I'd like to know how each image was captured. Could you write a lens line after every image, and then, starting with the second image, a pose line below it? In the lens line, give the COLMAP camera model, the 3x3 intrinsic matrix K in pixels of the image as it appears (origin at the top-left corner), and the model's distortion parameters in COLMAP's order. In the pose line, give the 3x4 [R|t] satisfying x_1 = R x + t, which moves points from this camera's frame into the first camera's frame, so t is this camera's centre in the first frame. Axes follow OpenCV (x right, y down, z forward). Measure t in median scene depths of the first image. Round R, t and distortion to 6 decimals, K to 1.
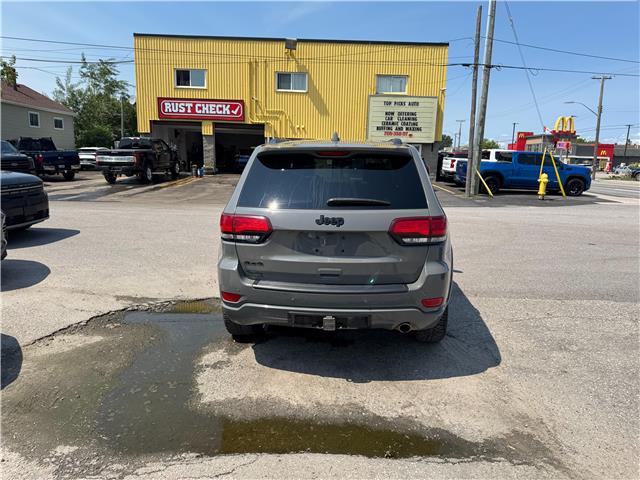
lens RADIAL K [[450.9, 0, 321.8], [0, 450.9, 248.6], [0, 0, 1]] dist [0.042944, -0.054743]
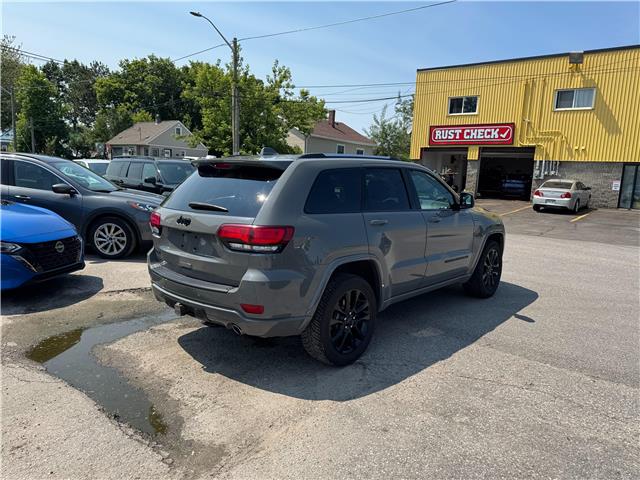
lens RADIAL K [[450.9, 0, 321.4], [0, 450.9, 240.9], [0, 0, 1]] dist [0.042944, -0.054743]
pose [[0.782406, 0.096952, -0.615176, 0.142252], [-0.141426, 0.989660, -0.023900, -0.004509], [0.606498, 0.105701, 0.788028, 0.039811]]
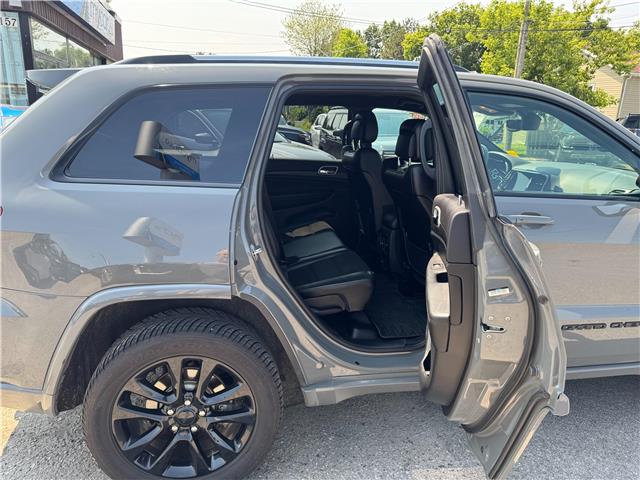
lens RADIAL K [[450.9, 0, 316.2], [0, 450.9, 236.5], [0, 0, 1]] dist [0.042944, -0.054743]
pose [[0.234472, 0.228574, -0.944869, 0.122533], [-0.216896, 0.959763, 0.178354, -0.030459], [0.947618, 0.163119, 0.274614, 0.179506]]
